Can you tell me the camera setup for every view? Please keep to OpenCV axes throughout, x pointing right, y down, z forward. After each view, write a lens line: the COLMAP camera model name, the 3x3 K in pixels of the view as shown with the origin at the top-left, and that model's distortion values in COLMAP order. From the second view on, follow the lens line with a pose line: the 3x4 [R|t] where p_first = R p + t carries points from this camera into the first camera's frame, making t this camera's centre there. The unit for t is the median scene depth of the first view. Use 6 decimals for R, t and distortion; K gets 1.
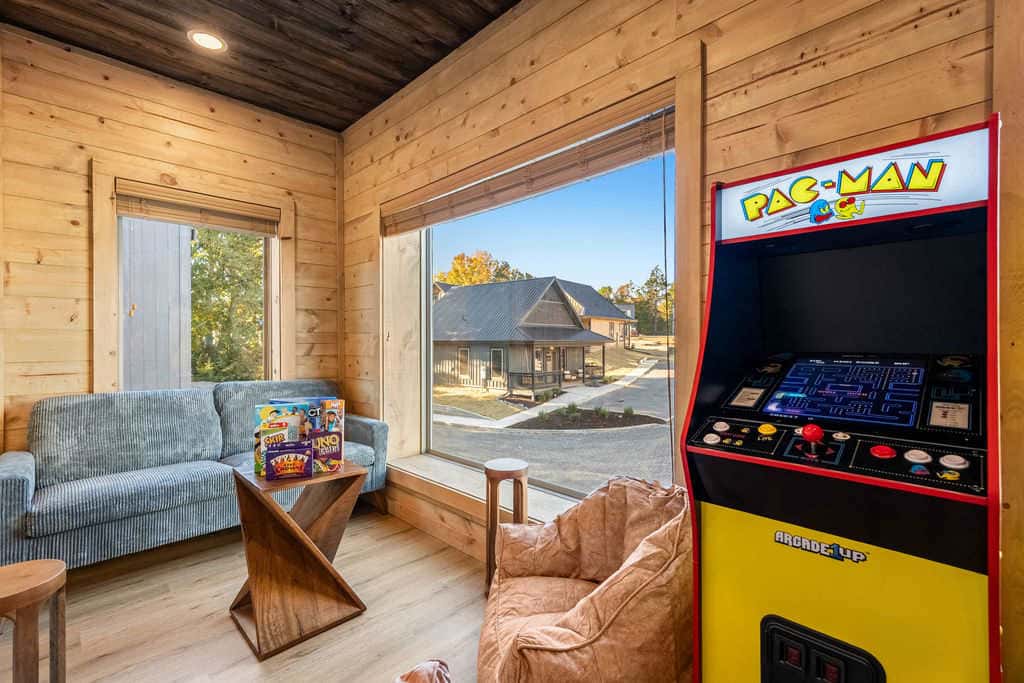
lens RADIAL K [[452.0, 0, 517.9], [0, 452.0, 340.6], [0, 0, 1]] dist [0.000507, -0.000194]
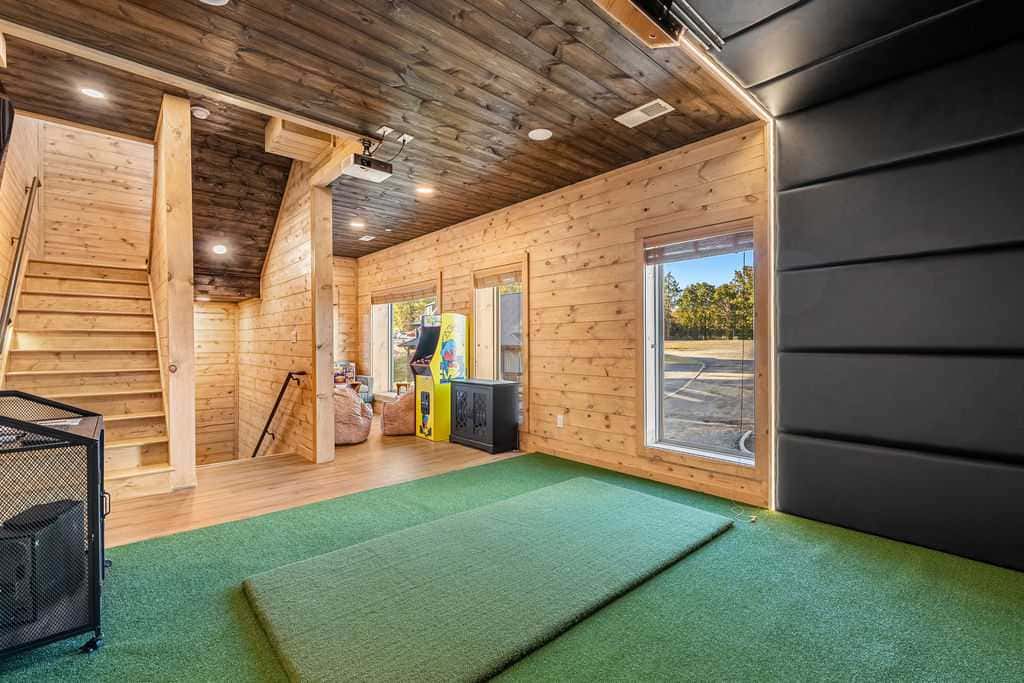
lens RADIAL K [[452.0, 0, 507.6], [0, 452.0, 344.0], [0, 0, 1]] dist [0.000507, -0.000194]
pose [[0.997389, 0.004990, -0.072040, 0.615404], [-0.005123, 0.999986, -0.001660, -0.007097], [0.072031, 0.002025, 0.997400, -1.414645]]
